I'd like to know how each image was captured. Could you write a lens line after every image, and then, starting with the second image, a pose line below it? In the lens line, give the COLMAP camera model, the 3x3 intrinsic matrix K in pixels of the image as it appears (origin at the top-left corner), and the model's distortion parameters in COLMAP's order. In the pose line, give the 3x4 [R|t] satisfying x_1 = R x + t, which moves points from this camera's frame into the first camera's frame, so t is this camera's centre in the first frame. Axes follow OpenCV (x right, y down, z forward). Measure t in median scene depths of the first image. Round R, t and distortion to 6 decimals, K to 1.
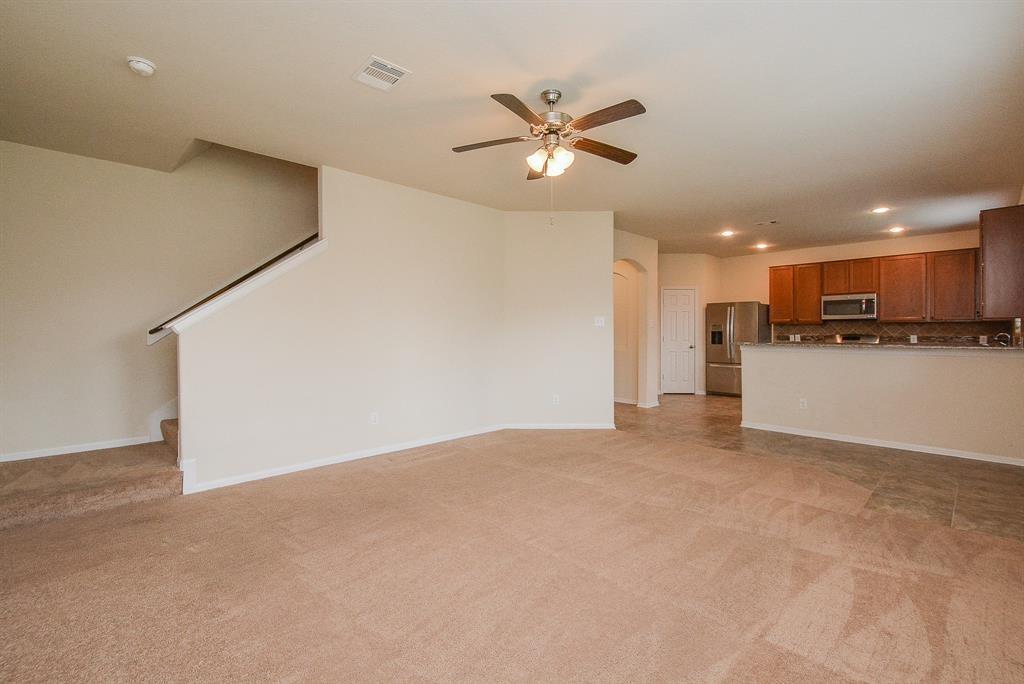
lens RADIAL K [[449.8, 0, 517.8], [0, 449.8, 328.8], [0, 0, 1]] dist [0.000906, -0.000977]
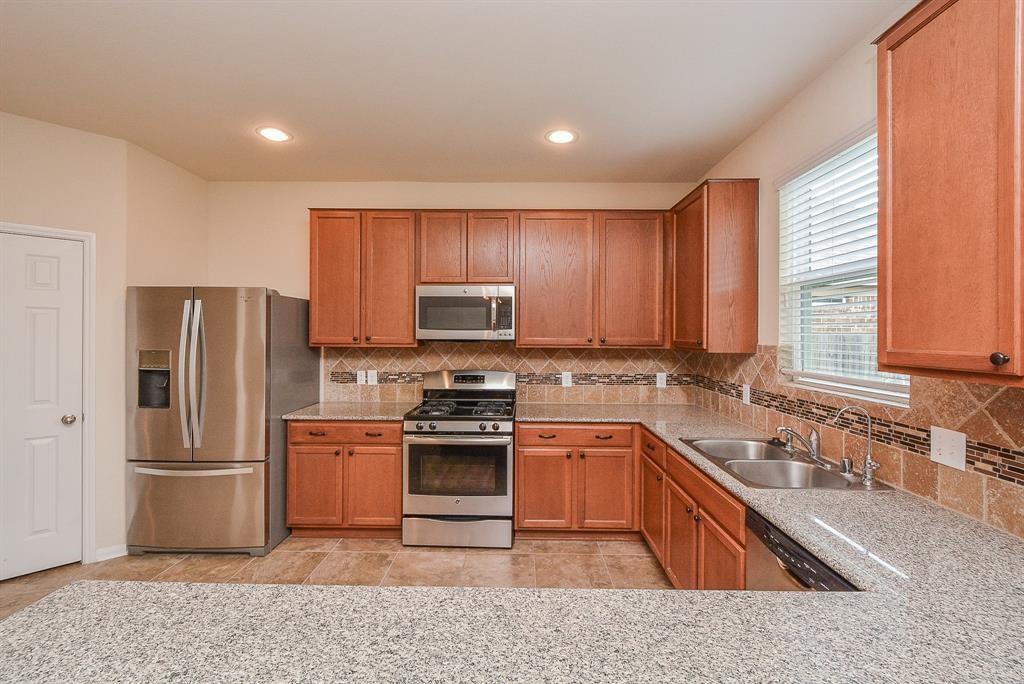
lens RADIAL K [[449.8, 0, 513.1], [0, 449.8, 333.8], [0, 0, 1]] dist [0.000906, -0.000977]
pose [[0.719766, 0.005147, 0.694197, 0.448140], [-0.010230, 0.999943, 0.003193, -0.028722], [-0.694141, -0.009400, 0.719778, 0.631677]]
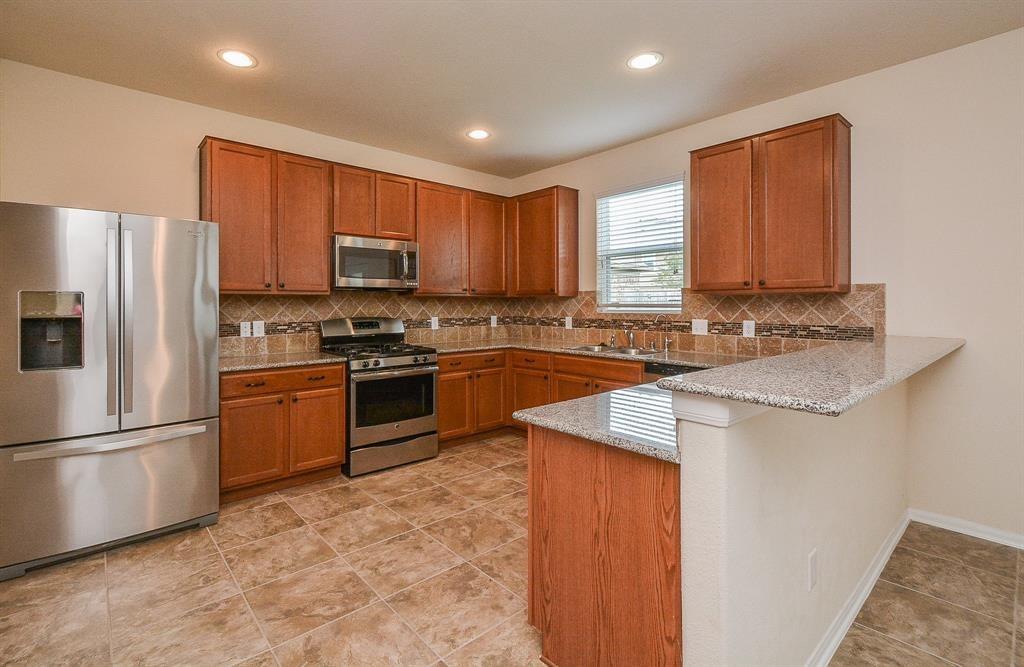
lens RADIAL K [[465.4, 0, 495.2], [0, 465.4, 303.5], [0, 0, 1]] dist [0.002264, 0.000041]
pose [[0.079077, 0.001879, 0.996867, 0.223923], [-0.002656, 0.999995, -0.001674, -0.003418], [-0.996865, -0.002515, 0.079081, 0.814029]]
